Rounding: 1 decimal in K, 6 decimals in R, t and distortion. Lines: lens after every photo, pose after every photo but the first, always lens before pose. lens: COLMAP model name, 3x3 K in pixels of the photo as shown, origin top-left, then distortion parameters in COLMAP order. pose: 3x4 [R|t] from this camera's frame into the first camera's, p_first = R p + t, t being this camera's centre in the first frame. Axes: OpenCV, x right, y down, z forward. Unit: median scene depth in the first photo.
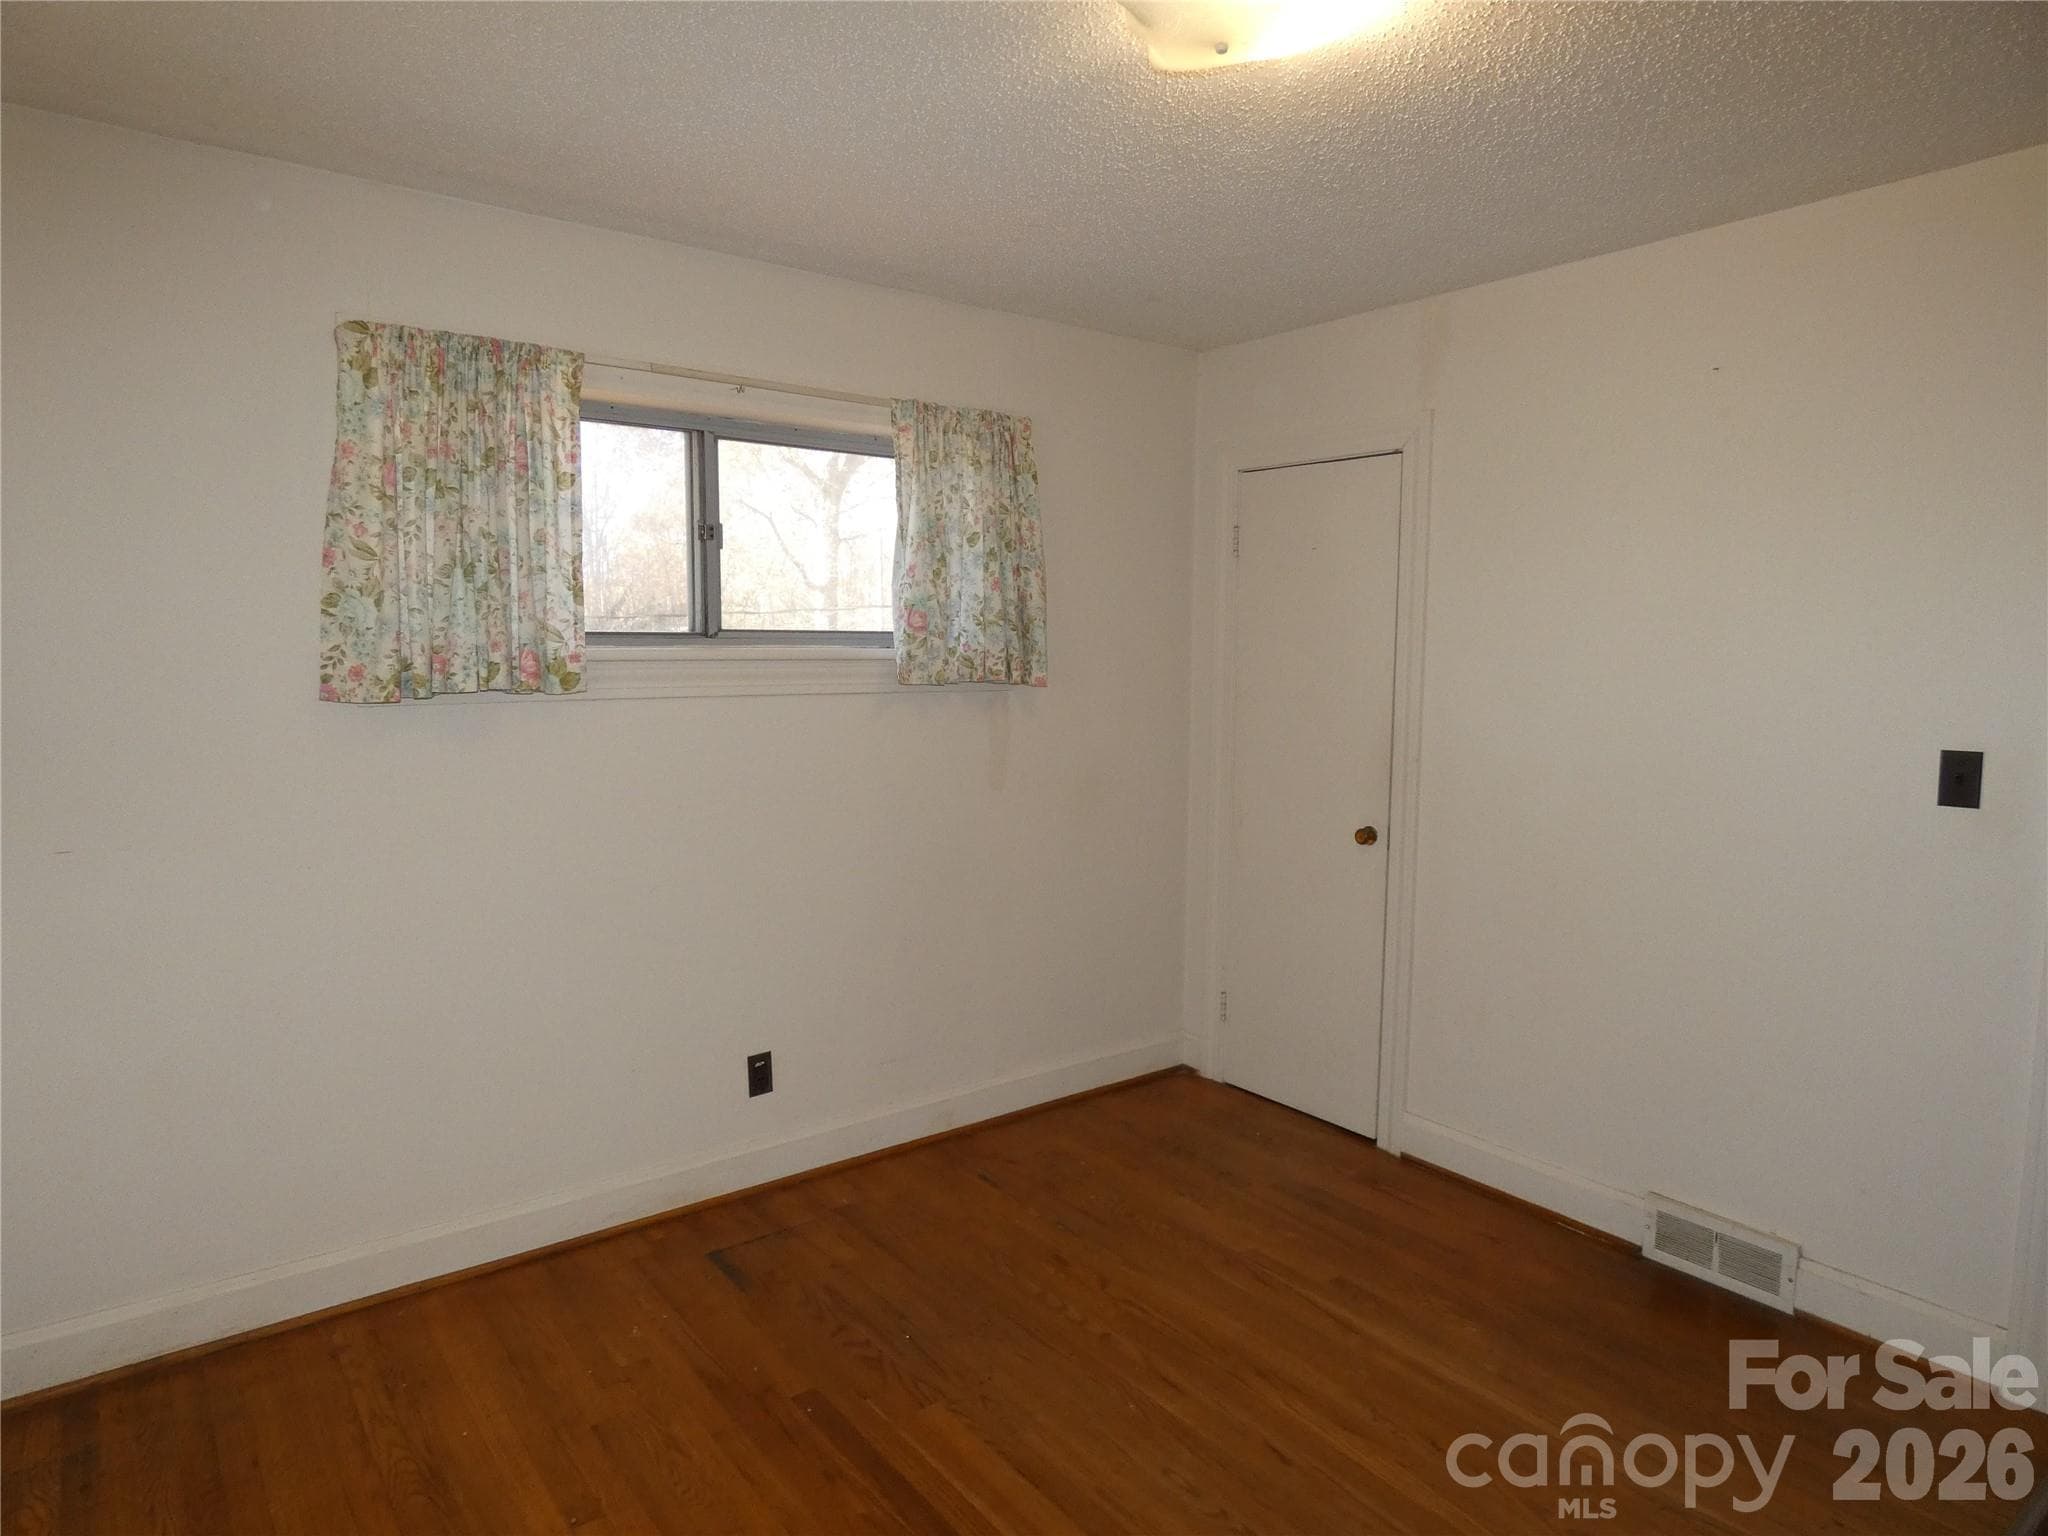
lens RADIAL K [[1230.7, 0, 1008.2], [0, 1230.7, 757.6], [0, 0, 1]] dist [-0.005493, 0.003179]
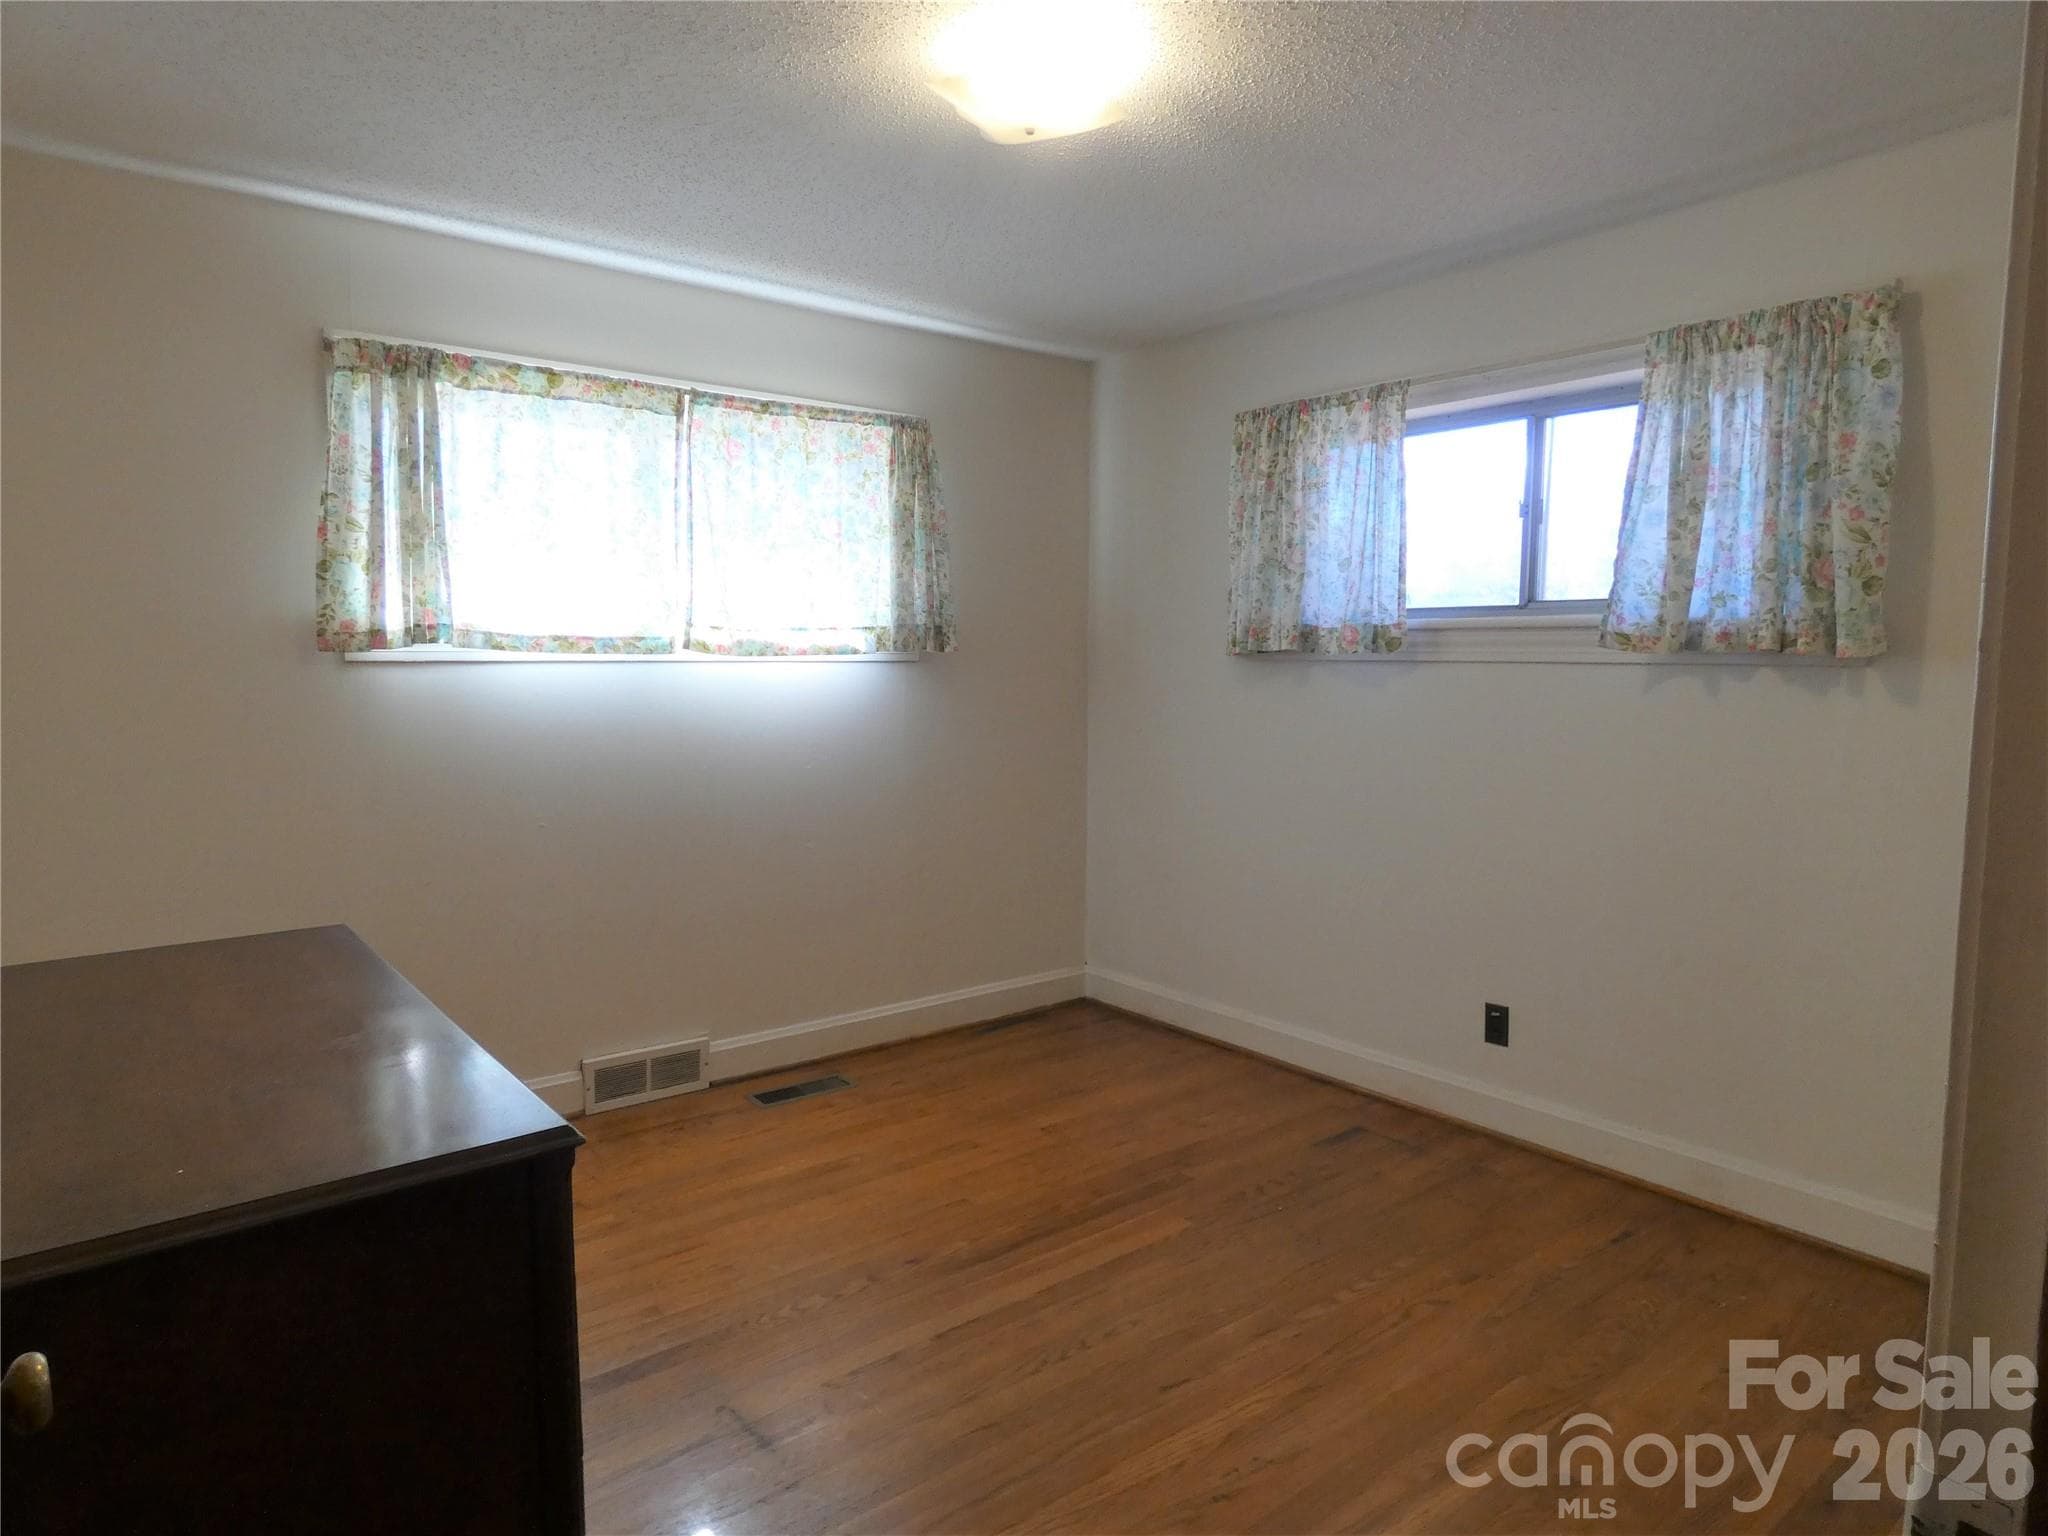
lens RADIAL K [[1230.7, 0, 1011.3], [0, 1230.7, 769.4], [0, 0, 1]] dist [-0.005493, 0.003179]
pose [[0.027978, 0.096261, -0.994963, 0.850651], [-0.102469, 0.990385, 0.092936, -0.012832], [0.994343, 0.099352, 0.037573, 0.559697]]
